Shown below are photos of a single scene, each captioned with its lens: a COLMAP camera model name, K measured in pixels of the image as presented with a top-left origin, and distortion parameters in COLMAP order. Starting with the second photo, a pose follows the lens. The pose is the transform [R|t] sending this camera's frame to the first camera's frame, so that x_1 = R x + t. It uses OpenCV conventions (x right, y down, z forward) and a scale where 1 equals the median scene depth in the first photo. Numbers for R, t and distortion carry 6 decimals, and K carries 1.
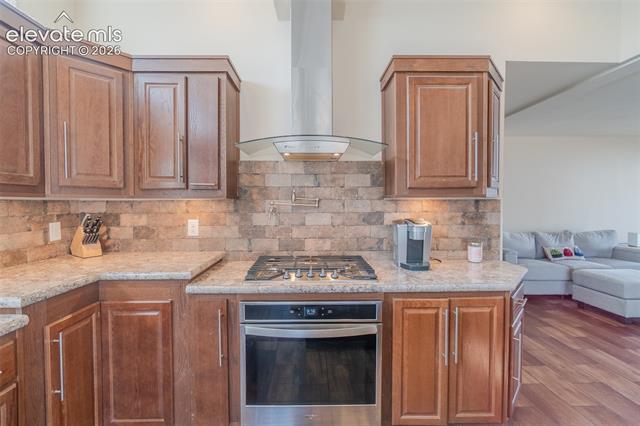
lens RADIAL K [[275.8, 0, 314.1], [0, 275.8, 209.7], [0, 0, 1]] dist [-0.007376, 0.000431]
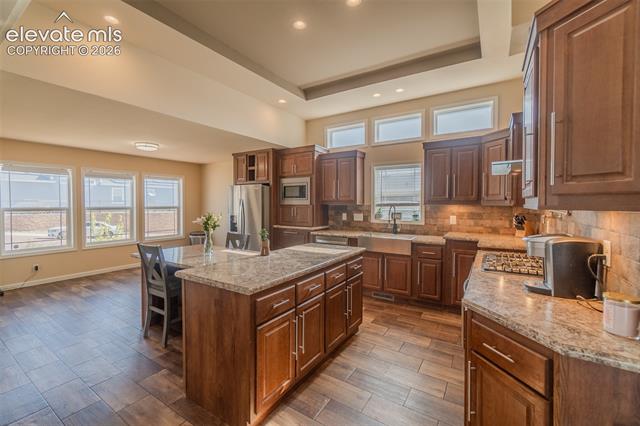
lens RADIAL K [[275.8, 0, 314.1], [0, 275.8, 209.7], [0, 0, 1]] dist [-0.007376, 0.000431]
pose [[-0.557353, 0.024123, -0.829925, 1.325387], [-0.020070, 0.998894, 0.042513, -0.054723], [0.830033, 0.040352, -0.556252, 0.792960]]
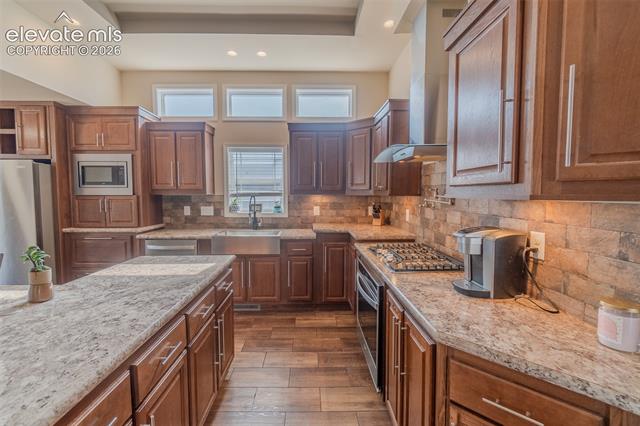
lens RADIAL K [[275.8, 0, 314.1], [0, 275.8, 209.7], [0, 0, 1]] dist [-0.007376, 0.000431]
pose [[0.004158, 0.063732, -0.997958, 0.994827], [-0.027709, 0.997591, 0.063593, -0.042151], [0.999607, 0.027388, 0.005914, 0.500945]]
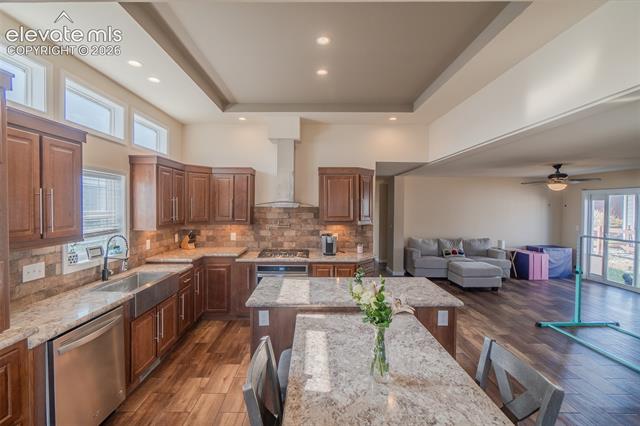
lens RADIAL K [[275.8, 0, 314.1], [0, 275.8, 209.7], [0, 0, 1]] dist [-0.007376, 0.000431]
pose [[0.999919, 0.007441, -0.010292, 0.233419], [-0.007580, 0.999880, -0.013514, -0.125606], [0.010190, 0.013591, 0.999856, -1.217325]]
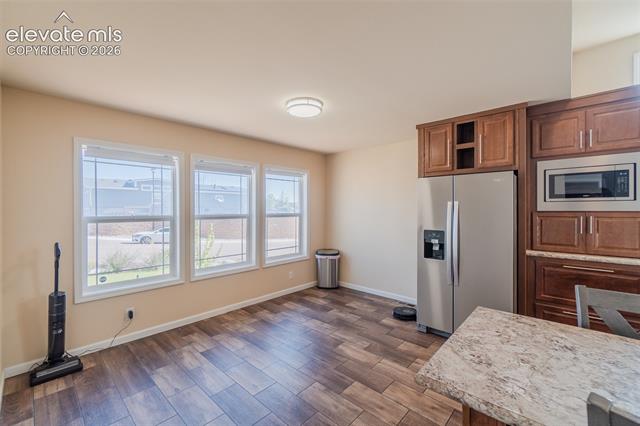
lens RADIAL K [[274.6, 0, 312.3], [0, 274.6, 210.0], [0, 0, 1]] dist [-0.001749, 0.000173]
pose [[-0.697191, 0.010693, -0.716806, 1.092402], [-0.012061, 0.999572, 0.026643, -0.013753], [0.716784, 0.027221, -0.696763, -0.714493]]
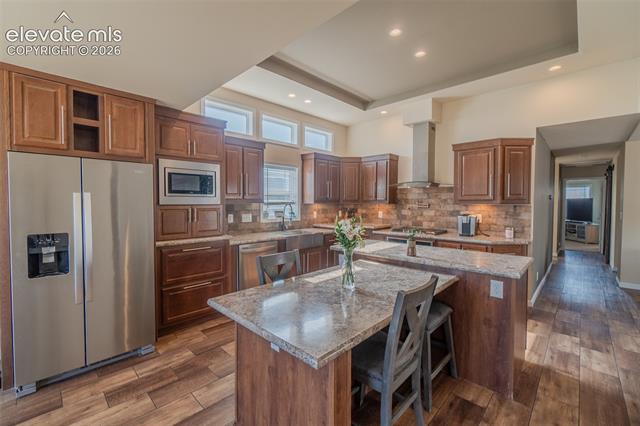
lens RADIAL K [[275.8, 0, 314.1], [0, 275.8, 209.7], [0, 0, 1]] dist [-0.007376, 0.000431]
pose [[0.704182, 0.025449, -0.709564, 0.966418], [-0.023821, 0.999642, 0.012213, 0.002913], [0.709620, 0.008303, 0.704535, -1.280711]]
